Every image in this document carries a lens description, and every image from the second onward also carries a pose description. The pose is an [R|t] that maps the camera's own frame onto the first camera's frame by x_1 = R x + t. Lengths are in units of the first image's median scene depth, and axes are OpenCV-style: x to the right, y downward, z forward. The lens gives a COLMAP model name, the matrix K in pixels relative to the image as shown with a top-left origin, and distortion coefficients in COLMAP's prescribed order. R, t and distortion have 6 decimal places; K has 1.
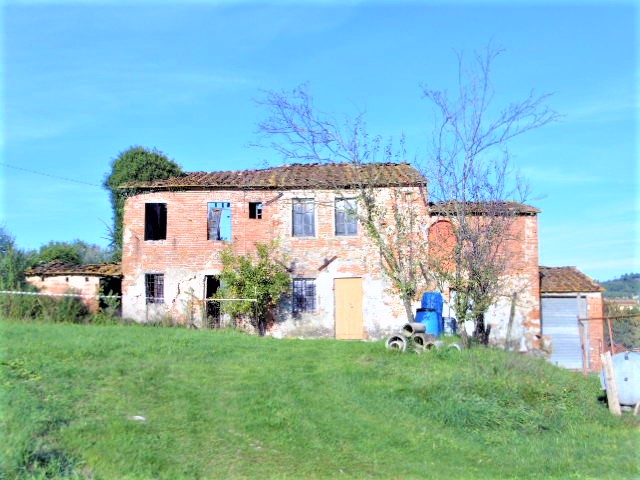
lens RADIAL K [[777.8, 0, 307.5], [0, 777.8, 236.5], [0, 0, 1]] dist [-0.062728, 0.000000]
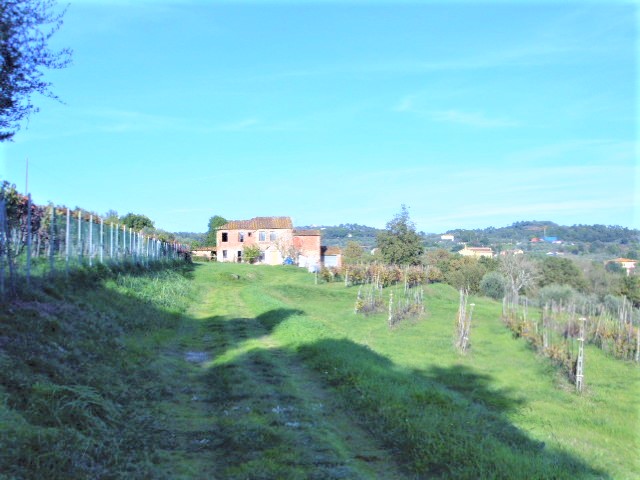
lens RADIAL K [[777.8, 0, 310.6], [0, 777.8, 245.4], [0, 0, 1]] dist [-0.062728, 0.000000]
pose [[0.993518, 0.000225, 0.113673, -0.211864], [-0.009725, 0.996500, 0.083024, -0.313118], [-0.113256, -0.083591, 0.990043, -3.005114]]
